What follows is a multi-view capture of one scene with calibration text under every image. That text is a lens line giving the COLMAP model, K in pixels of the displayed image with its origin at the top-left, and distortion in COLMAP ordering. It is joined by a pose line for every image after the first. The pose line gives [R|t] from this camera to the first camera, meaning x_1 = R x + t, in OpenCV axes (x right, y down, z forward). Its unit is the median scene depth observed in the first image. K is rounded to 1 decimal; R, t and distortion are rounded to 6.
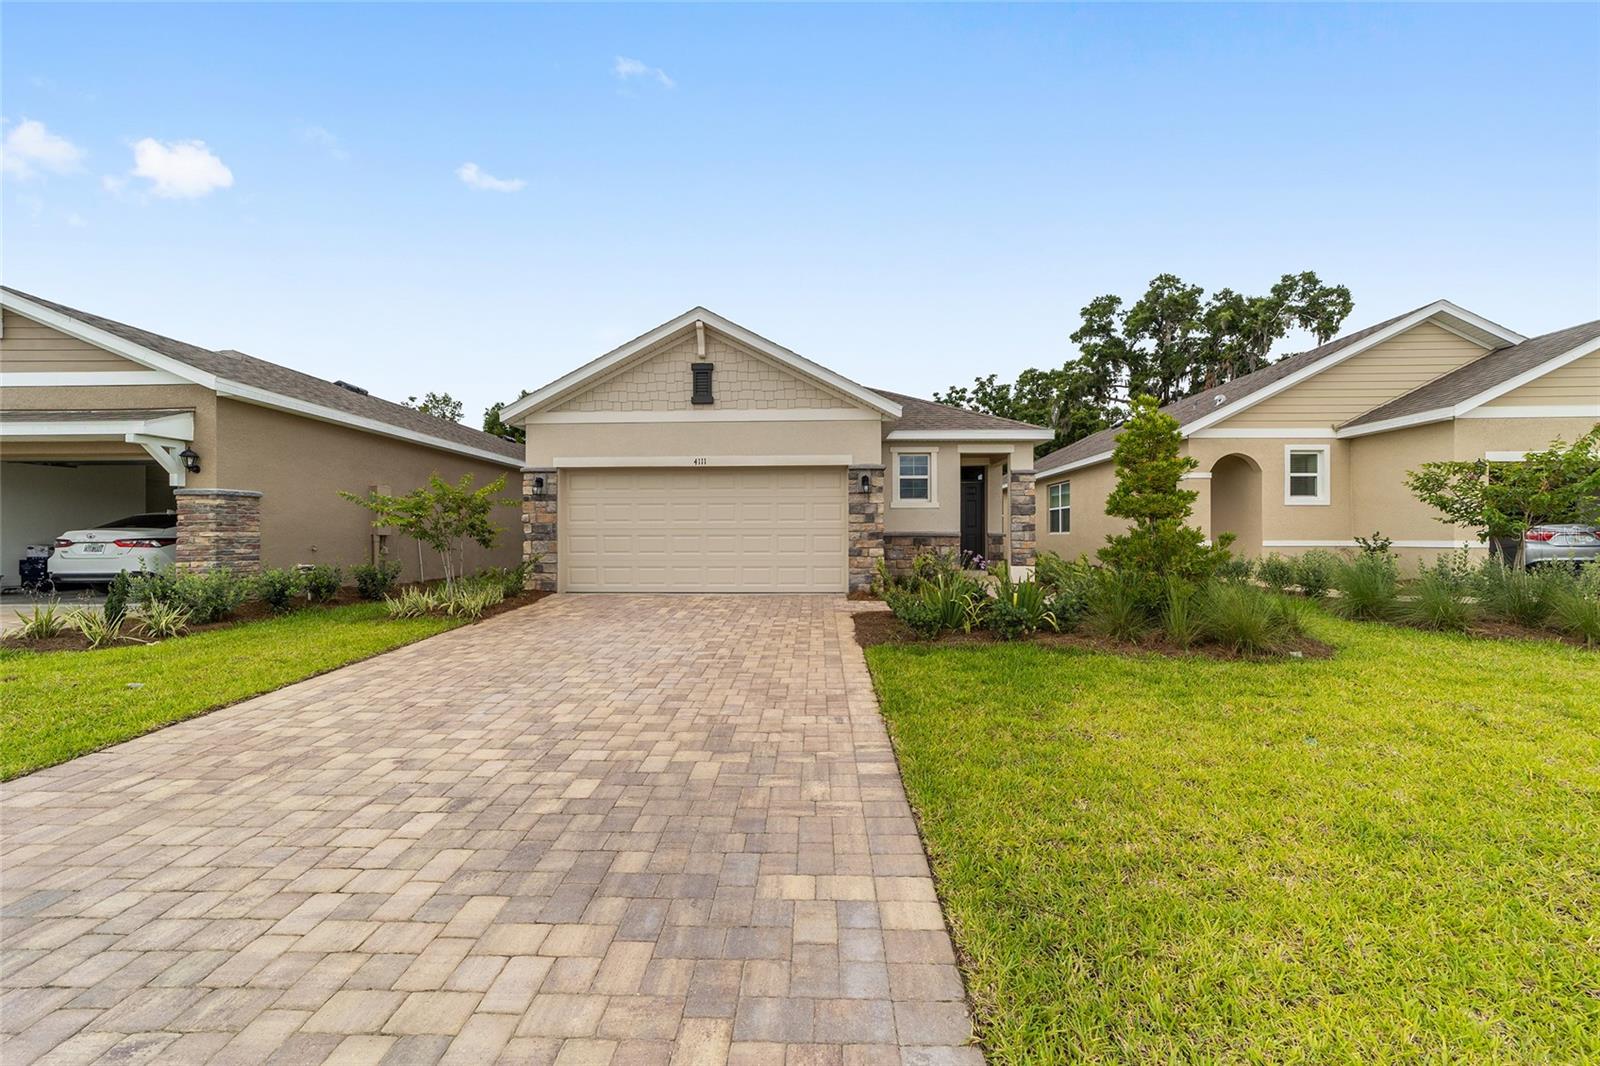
lens RADIAL K [[619.5, 0, 812.5], [0, 619.5, 539.1], [0, 0, 1]] dist [-0.019143, 0.009696]
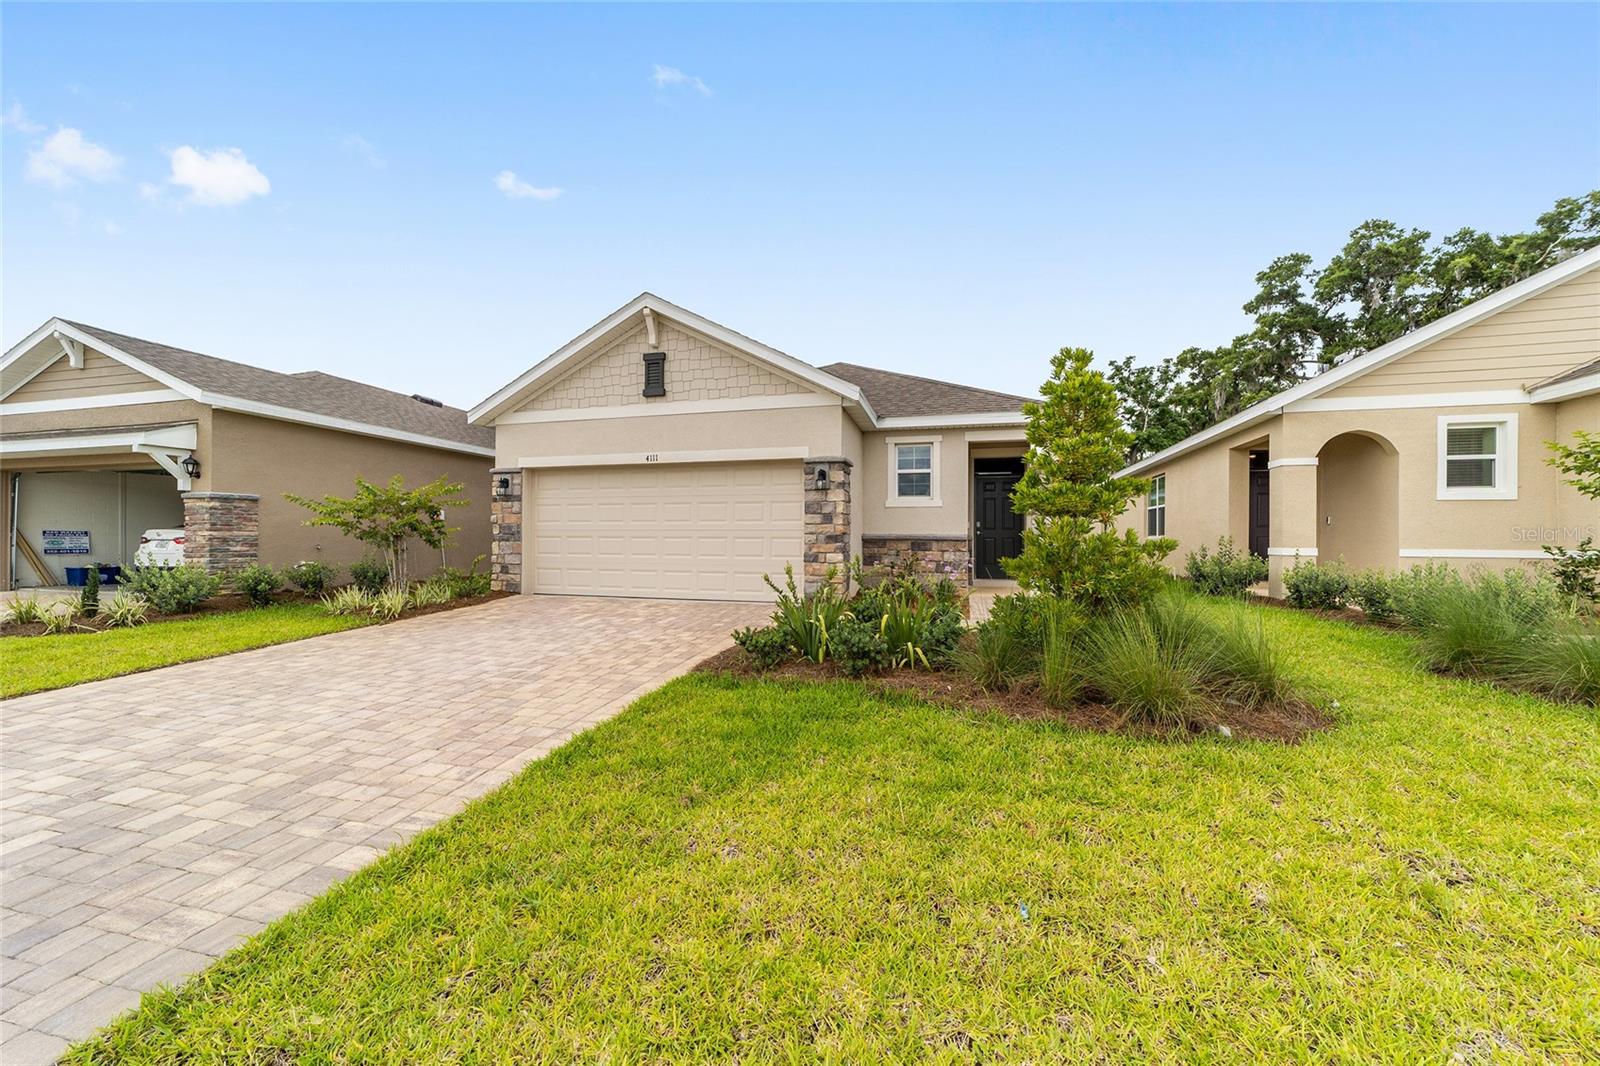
lens RADIAL K [[622.4, 0, 808.9], [0, 622.4, 539.4], [0, 0, 1]] dist [-0.014694, 0.008529]
pose [[0.970561, 0.007182, -0.240749, 0.239764], [-0.007736, 0.999969, -0.001353, -0.002754], [0.240731, 0.003175, 0.970587, 0.126074]]
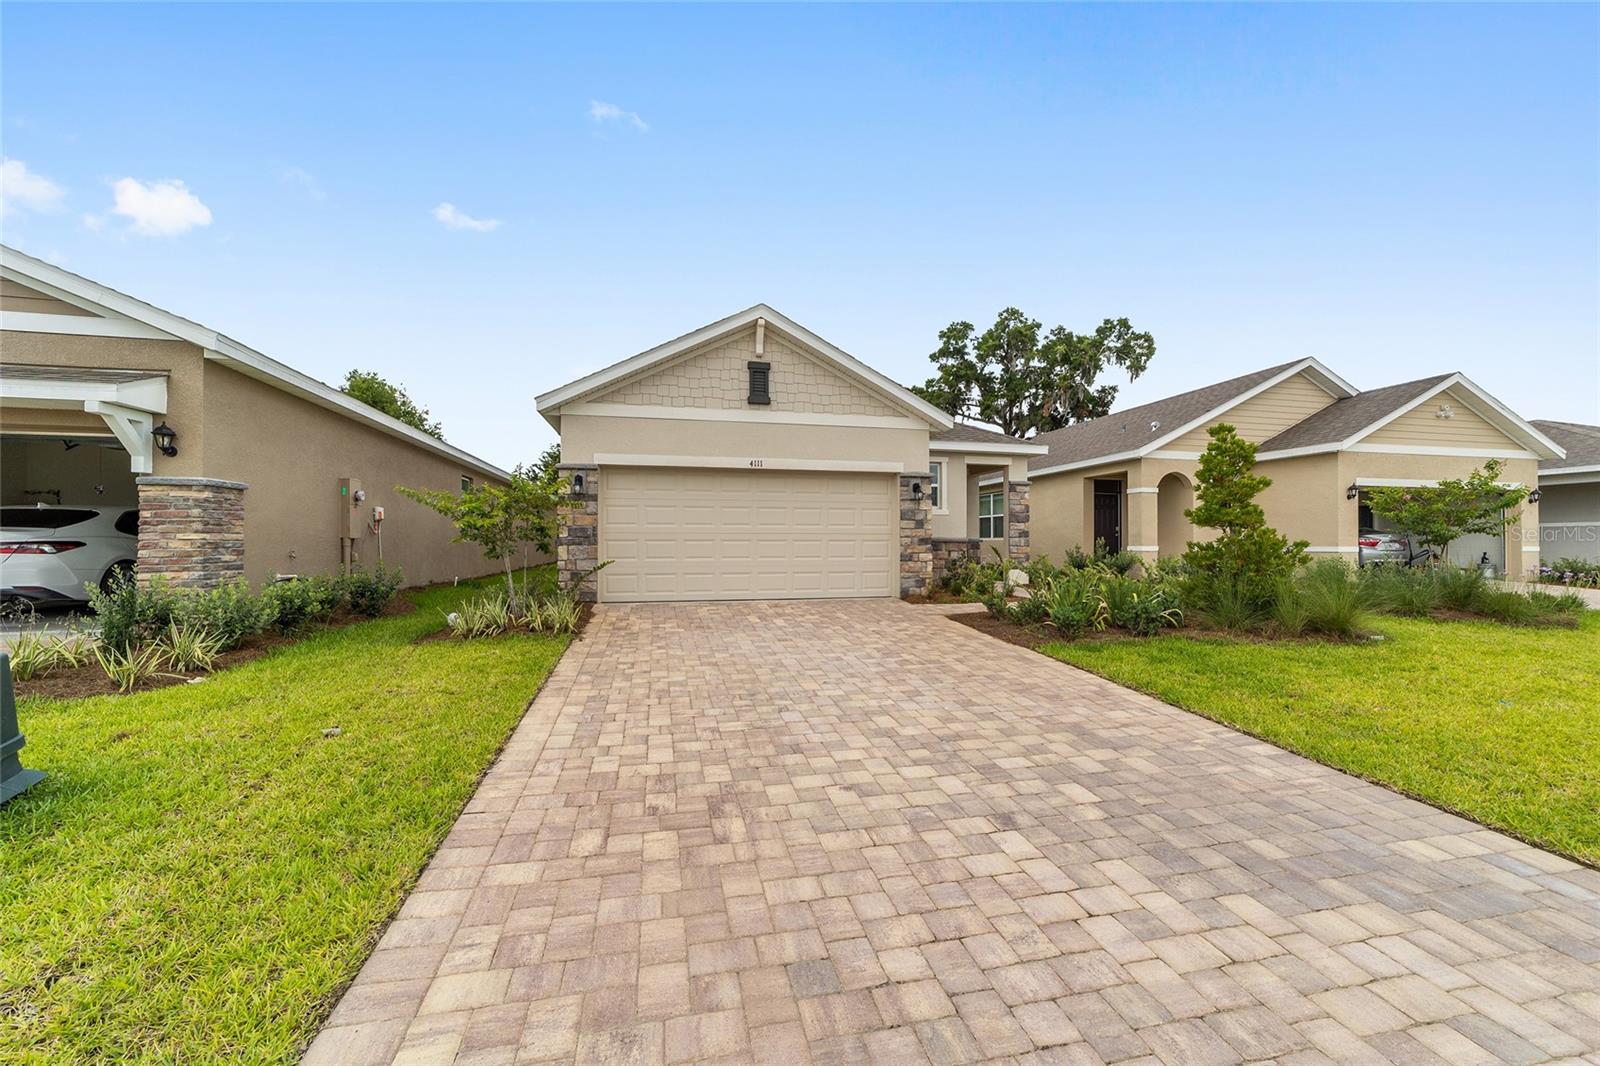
lens RADIAL K [[619.5, 0, 812.5], [0, 619.5, 539.1], [0, 0, 1]] dist [-0.019143, 0.009696]
pose [[0.967384, 0.004593, 0.253271, -0.296128], [-0.002844, 0.999970, -0.007272, -0.000603], [-0.253297, 0.006315, 0.967368, 0.037439]]
